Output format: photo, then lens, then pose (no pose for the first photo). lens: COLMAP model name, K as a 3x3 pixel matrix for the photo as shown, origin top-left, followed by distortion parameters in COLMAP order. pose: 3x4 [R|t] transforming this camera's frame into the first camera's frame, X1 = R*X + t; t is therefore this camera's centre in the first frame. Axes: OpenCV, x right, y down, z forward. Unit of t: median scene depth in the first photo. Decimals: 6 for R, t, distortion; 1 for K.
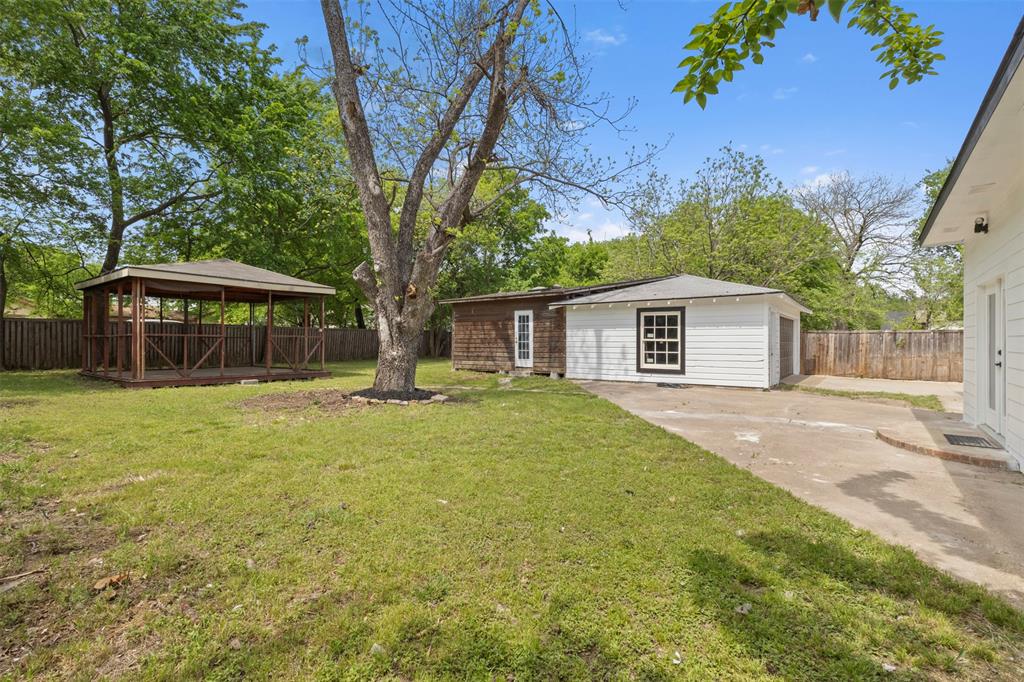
lens RADIAL K [[474.2, 0, 512.8], [0, 474.2, 345.7], [0, 0, 1]] dist [0.000928, 0.001152]
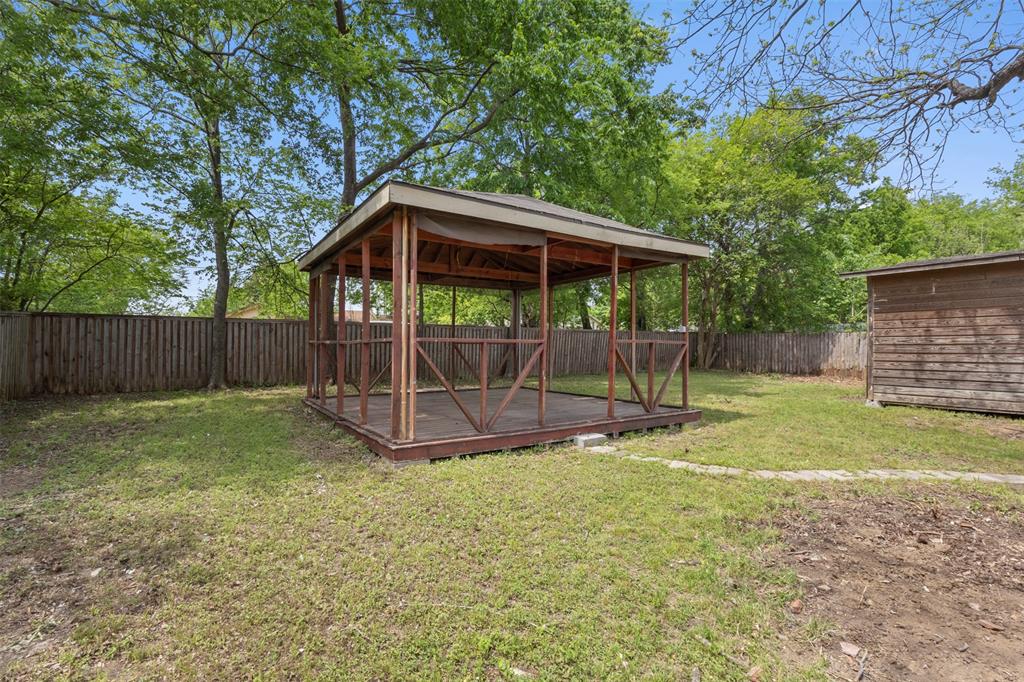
lens RADIAL K [[474.2, 0, 511.1], [0, 474.2, 339.9], [0, 0, 1]] dist [0.000928, 0.001152]
pose [[0.942668, -0.004684, -0.333700, -0.370625], [-0.001965, 0.999806, -0.019584, -0.009518], [0.333727, 0.019116, 0.942476, 0.417040]]
